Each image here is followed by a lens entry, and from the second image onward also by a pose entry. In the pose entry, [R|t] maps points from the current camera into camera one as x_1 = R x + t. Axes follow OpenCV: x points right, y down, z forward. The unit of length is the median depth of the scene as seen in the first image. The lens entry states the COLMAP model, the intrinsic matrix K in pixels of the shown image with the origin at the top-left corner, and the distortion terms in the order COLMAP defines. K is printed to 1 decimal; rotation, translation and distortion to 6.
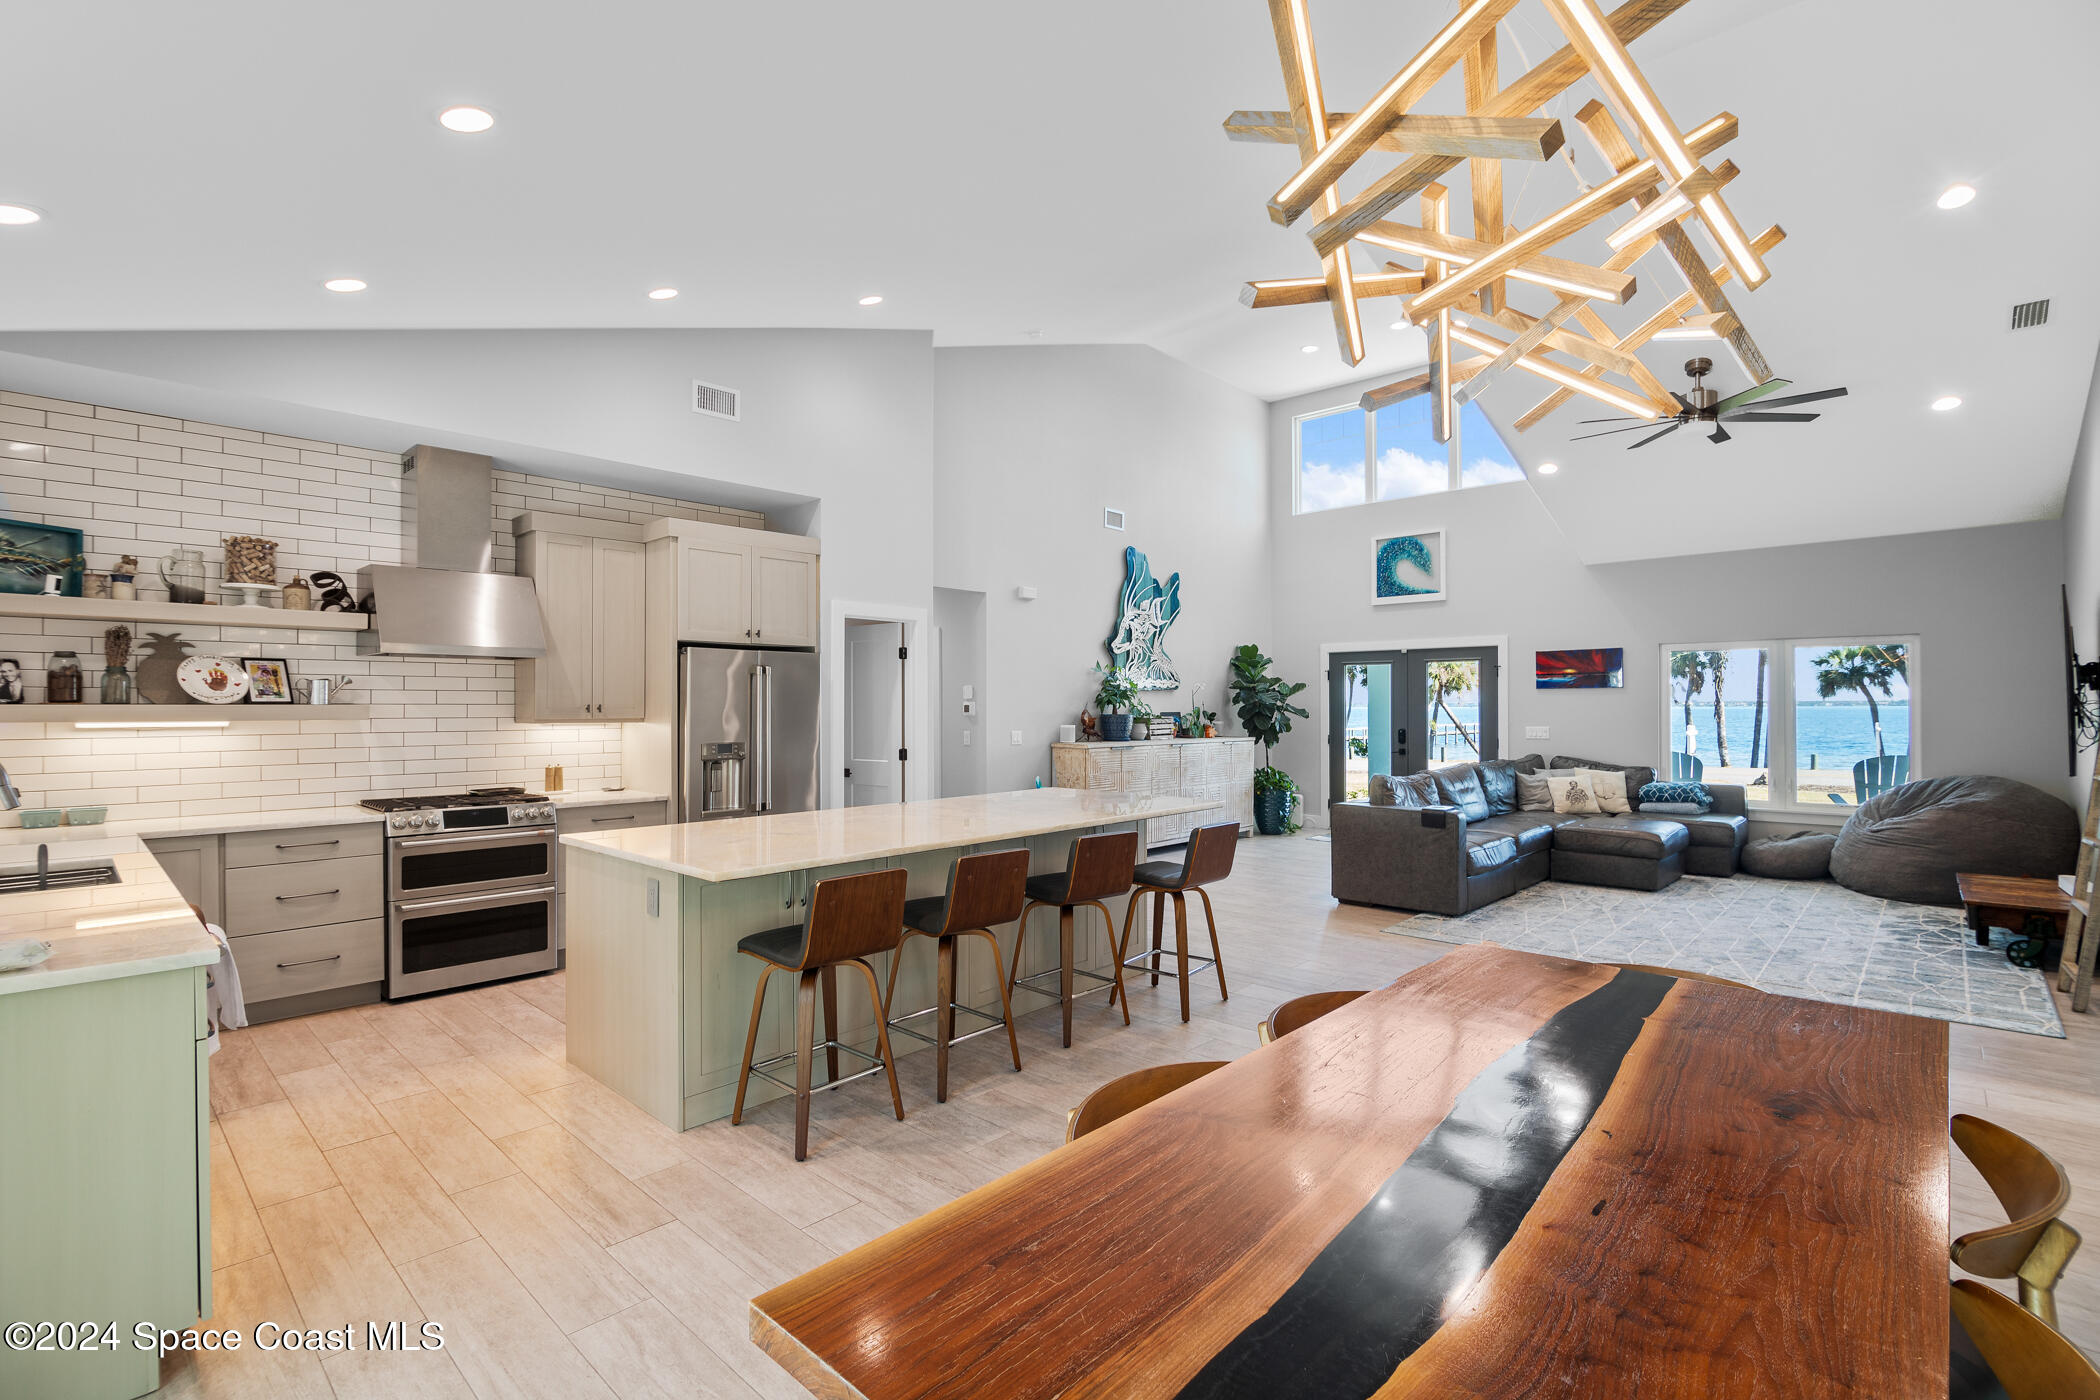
lens RADIAL K [[957.3, 0, 1050.0], [0, 957.3, 700.0], [0, 0, 1]] dist [-0.004490, -0.007244]
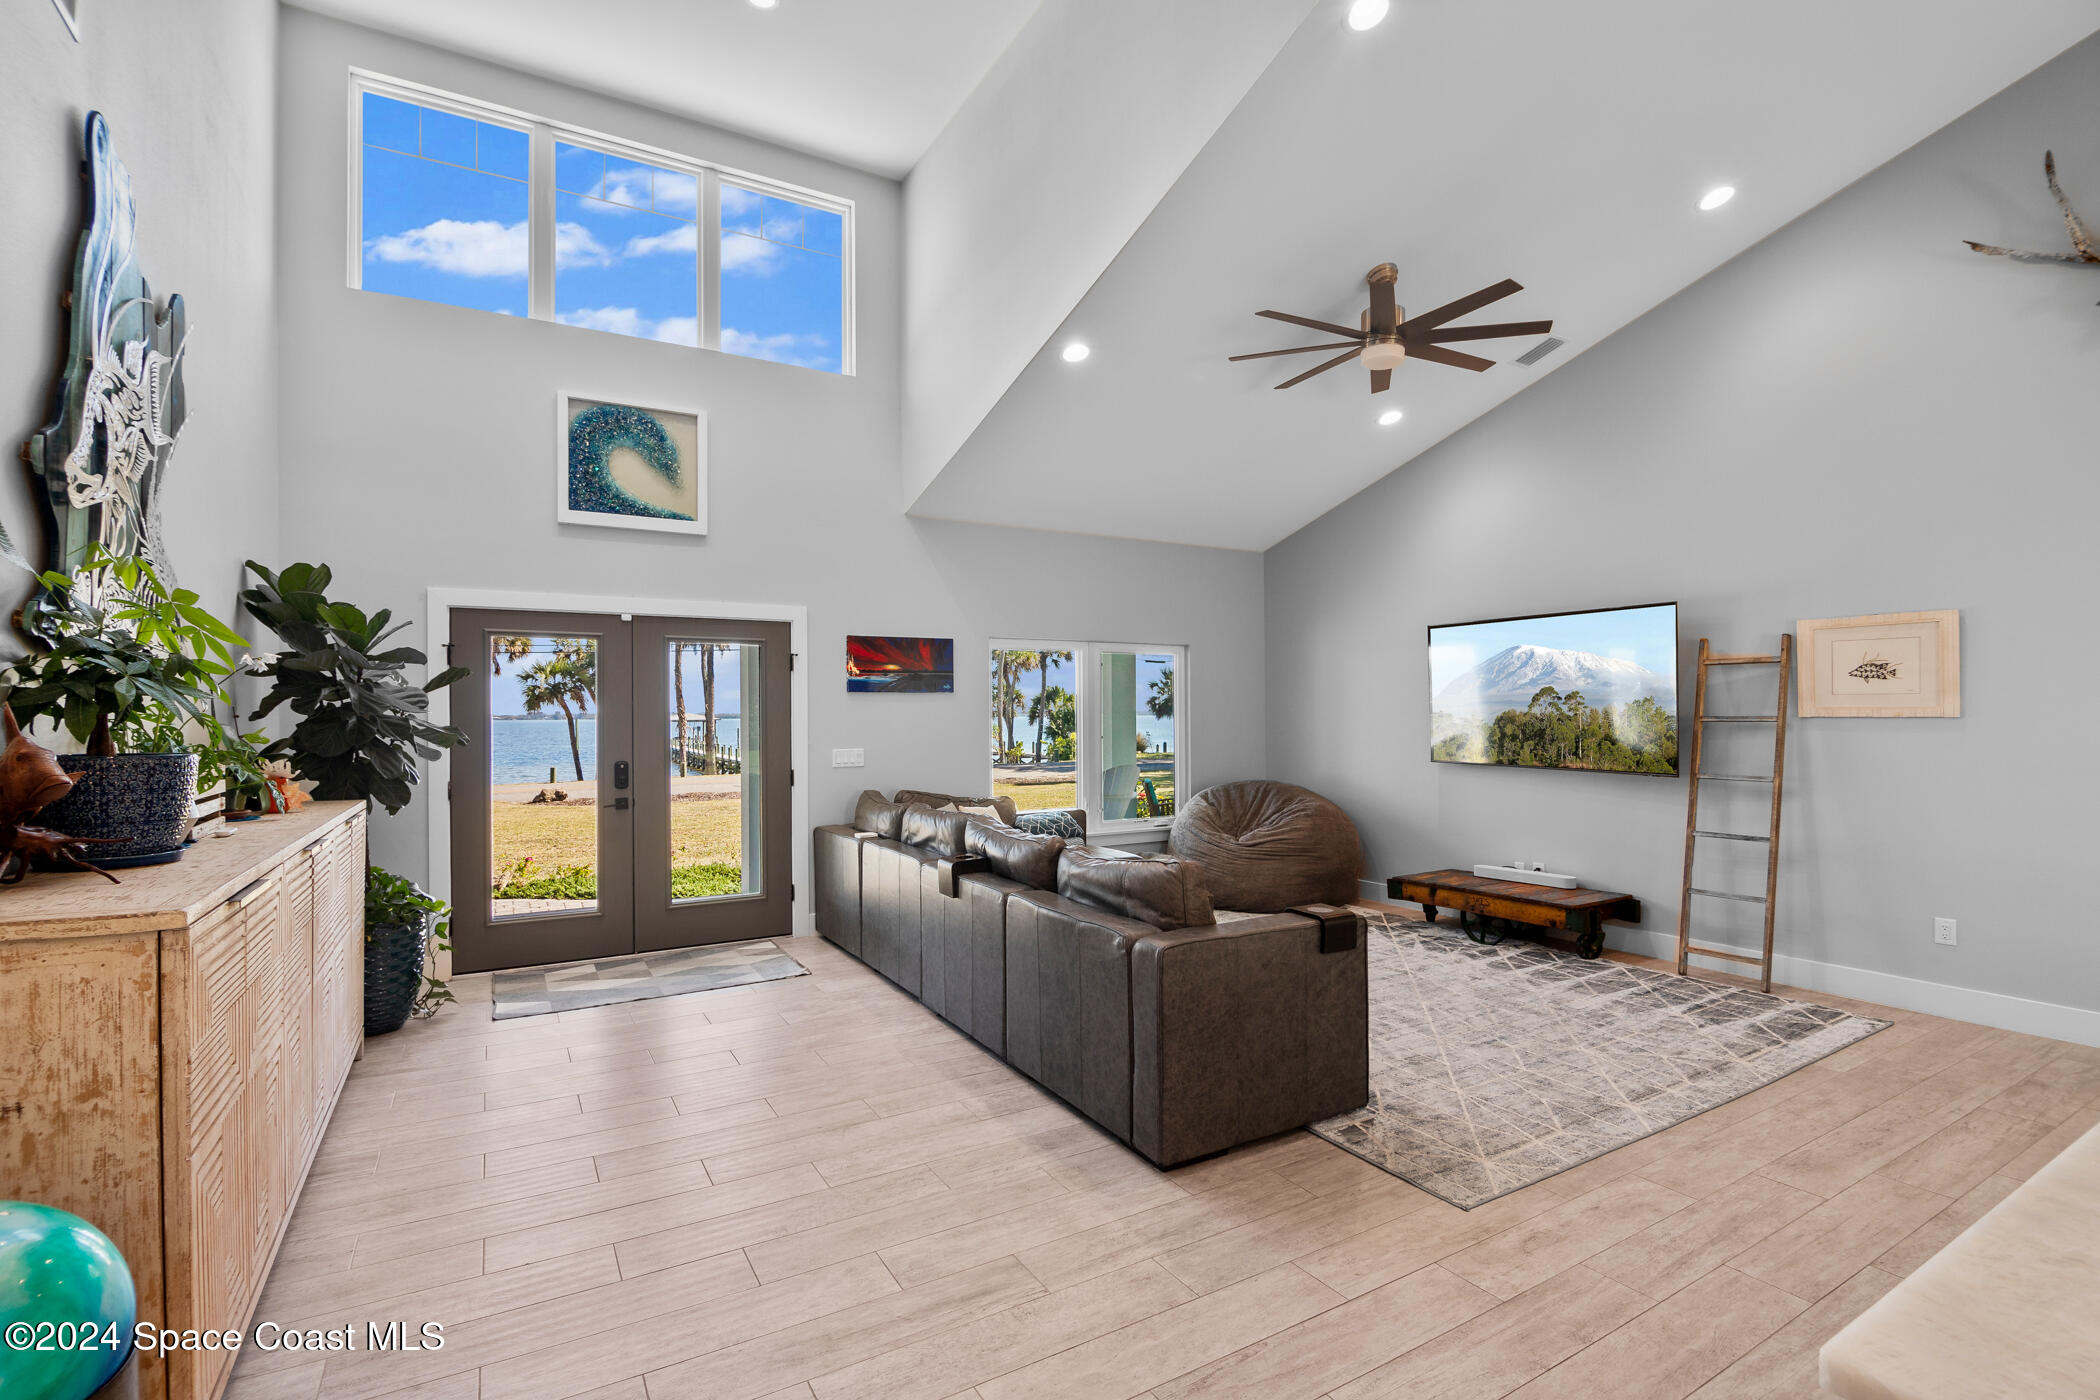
lens RADIAL K [[965.7, 0, 1069.4], [0, 965.7, 715.3], [0, 0, 1]] dist [-0.010251, -0.000604]
pose [[0.278861, 0.000332, 0.960332, -0.091900], [-0.000425, 1.000000, -0.000222, 0.004665], [-0.960331, -0.000346, 0.278861, 0.671552]]
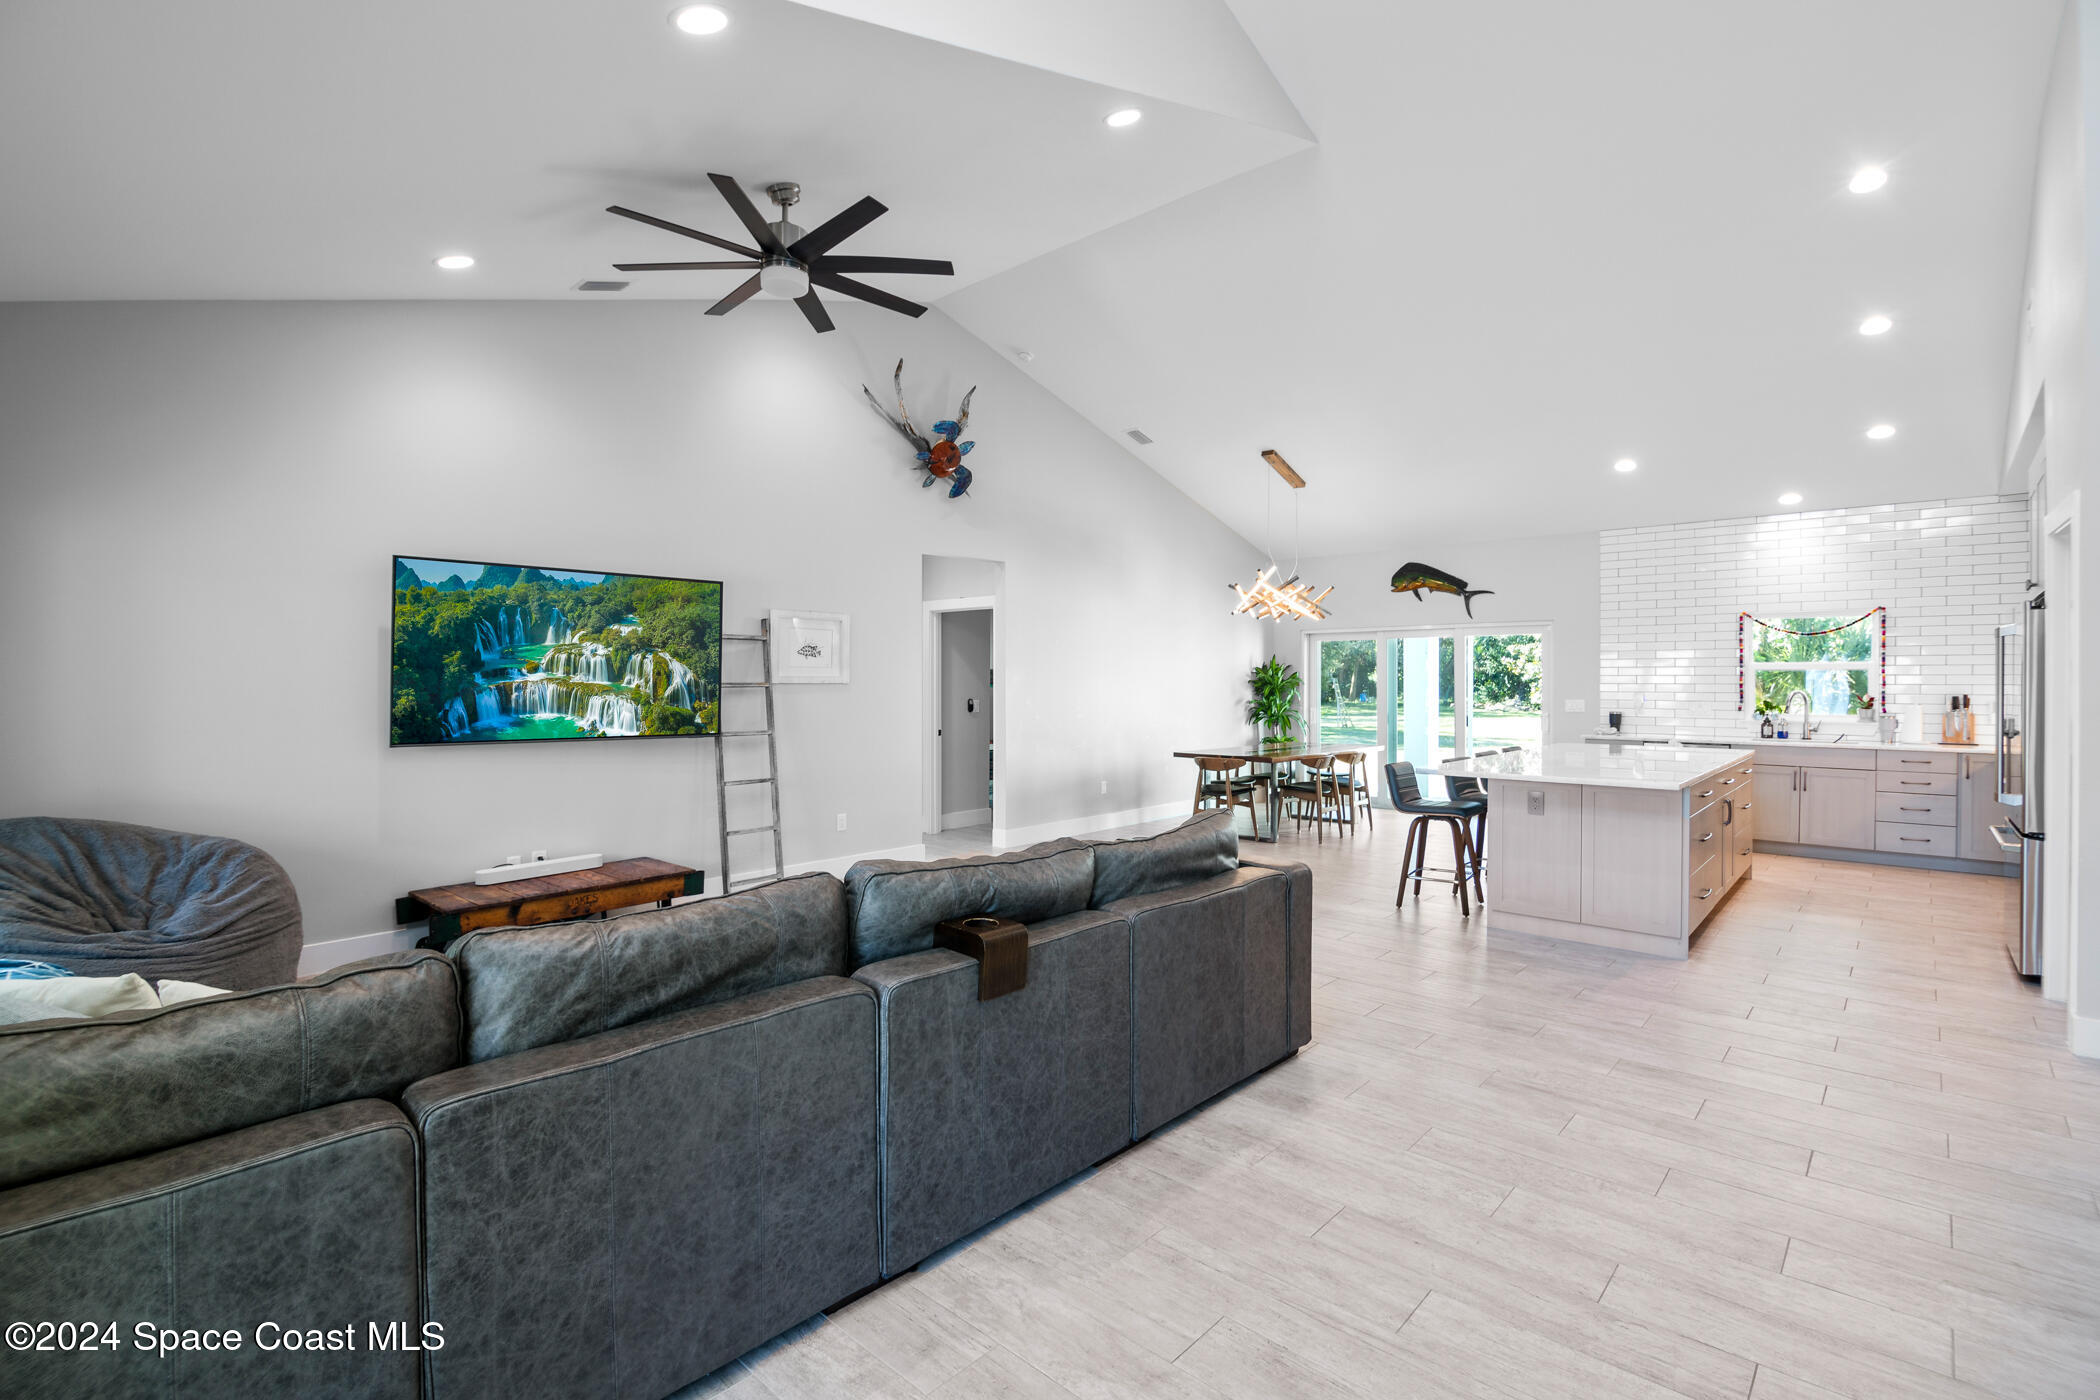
lens RADIAL K [[957.3, 0, 1050.0], [0, 957.3, 700.0], [0, 0, 1]] dist [-0.004490, -0.007244]
pose [[-0.999991, 0.000465, -0.004264, 0.322325], [0.000408, 0.999912, 0.013273, 0.007641], [0.004270, 0.013271, -0.999903, 1.111945]]
